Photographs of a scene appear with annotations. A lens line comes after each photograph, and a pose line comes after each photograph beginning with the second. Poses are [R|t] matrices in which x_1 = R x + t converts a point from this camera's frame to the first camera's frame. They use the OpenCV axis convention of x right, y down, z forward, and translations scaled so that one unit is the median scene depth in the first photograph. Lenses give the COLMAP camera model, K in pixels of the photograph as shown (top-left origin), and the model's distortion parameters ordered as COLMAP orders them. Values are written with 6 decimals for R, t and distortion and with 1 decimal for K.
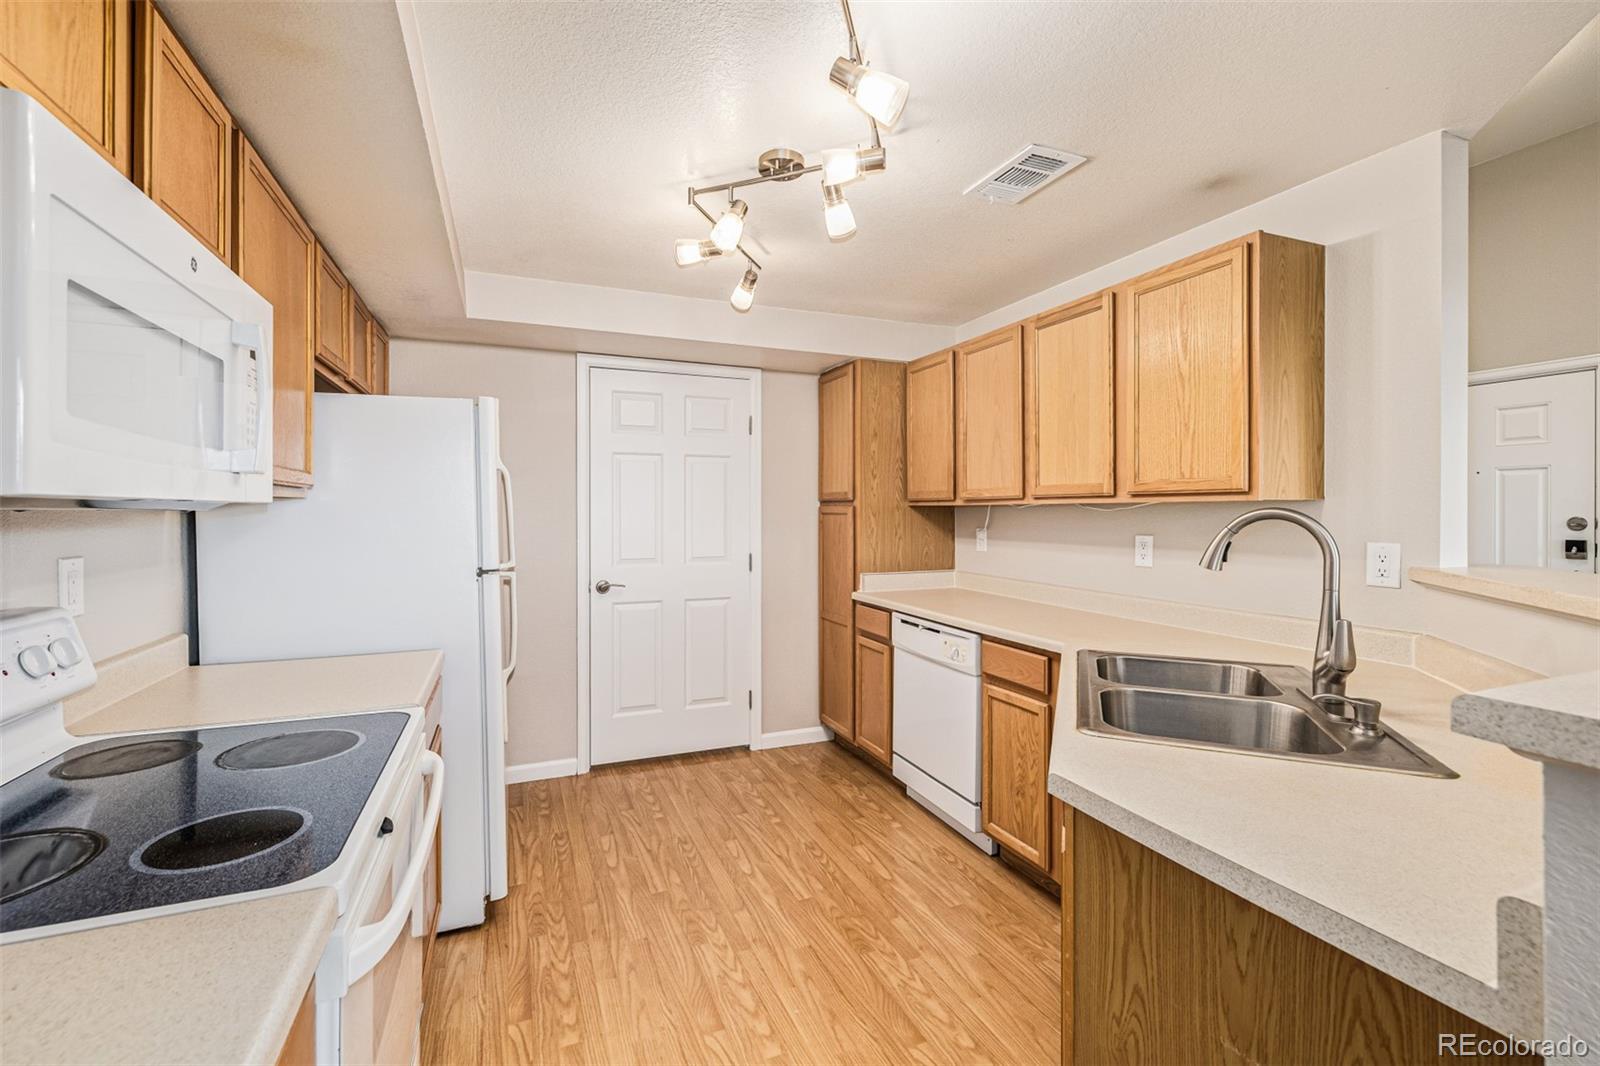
lens RADIAL K [[678.9, 0, 786.2], [0, 678.9, 516.4], [0, 0, 1]] dist [-0.000728, 0.000493]
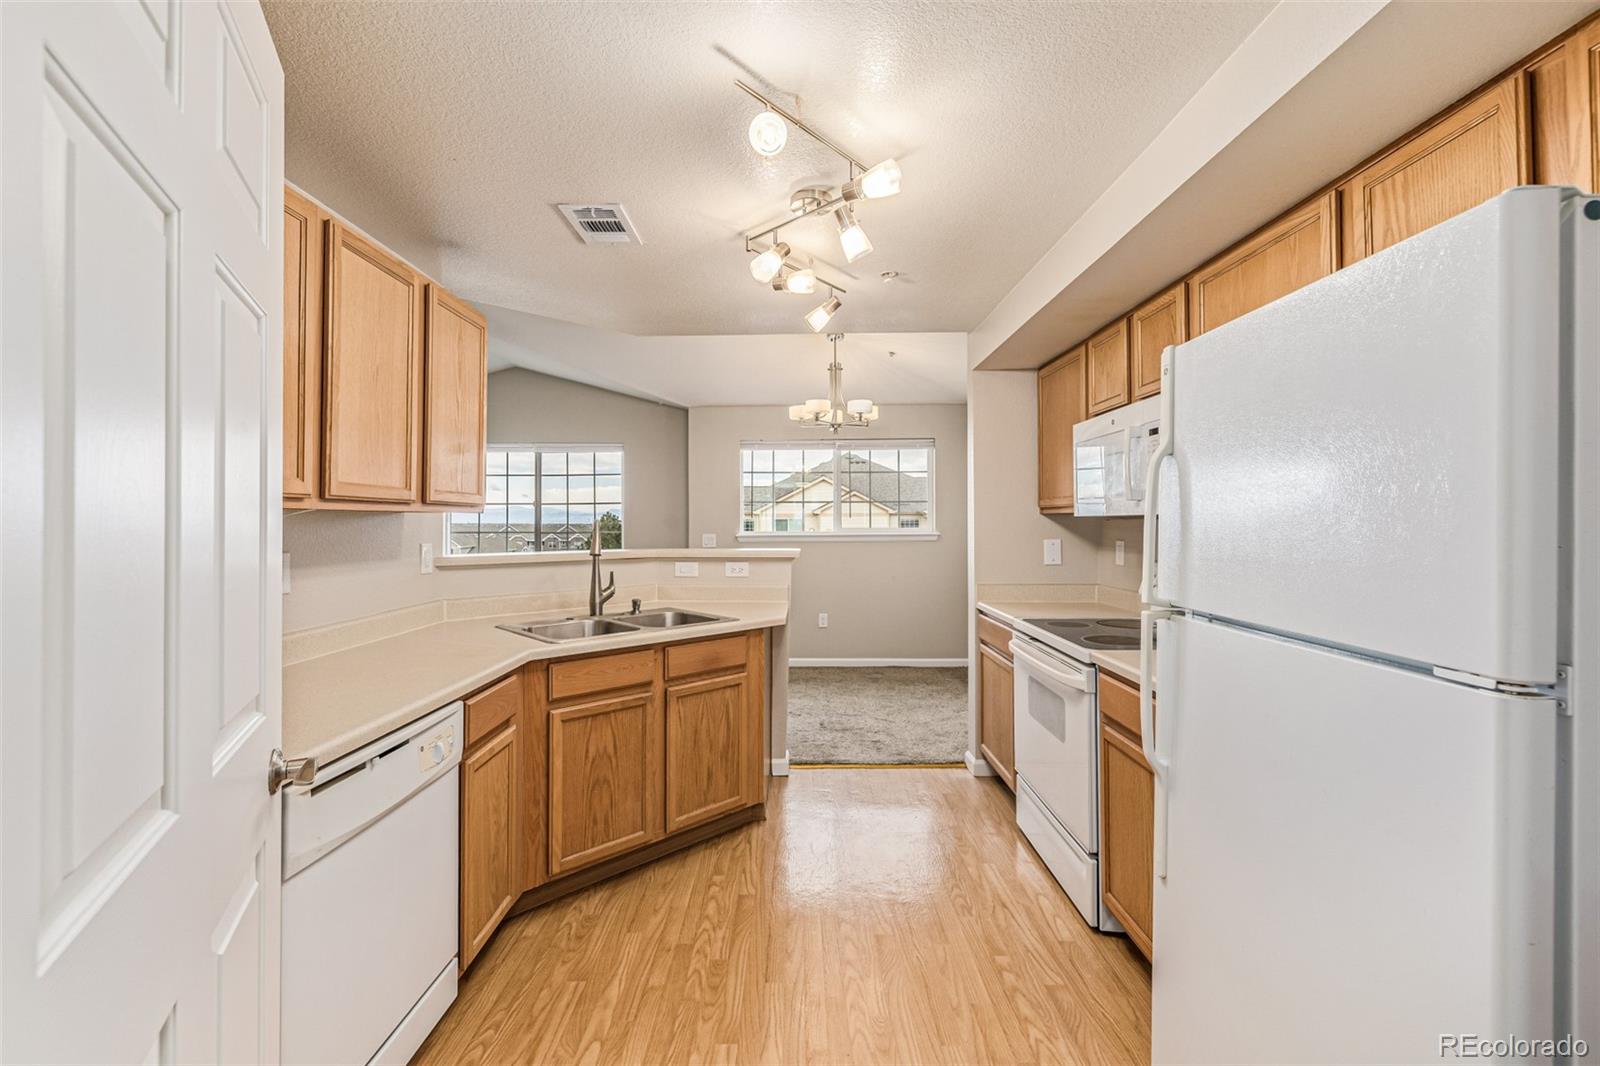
lens RADIAL K [[678.9, 0, 787.0], [0, 678.9, 520.8], [0, 0, 1]] dist [-0.000728, 0.000493]
pose [[-0.920660, 0.004549, 0.390340, -0.350614], [0.005897, 0.999980, 0.002255, -0.008674], [-0.390322, 0.004377, -0.920668, 1.793462]]
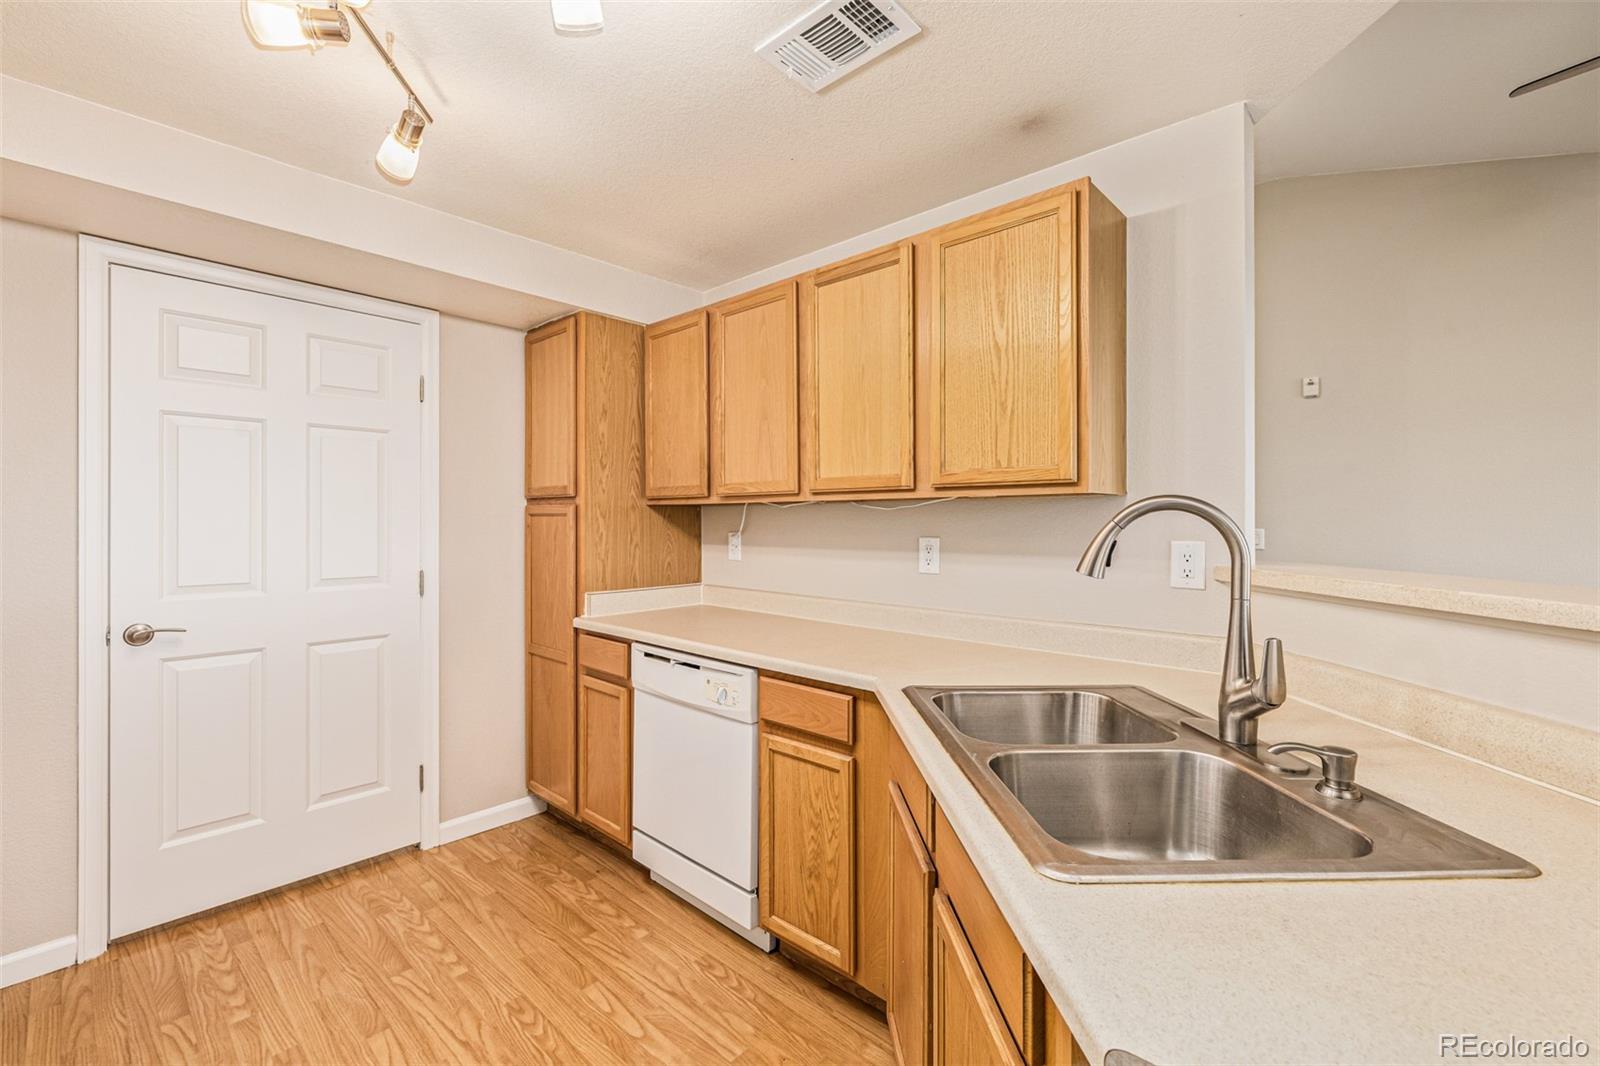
lens RADIAL K [[678.9, 0, 797.4], [0, 678.9, 522.3], [0, 0, 1]] dist [-0.000728, 0.000493]
pose [[0.905688, 0.000622, 0.423944, 0.003350], [0.001840, 0.999984, -0.005397, 0.015385], [-0.423941, 0.005668, 0.905672, 0.342628]]
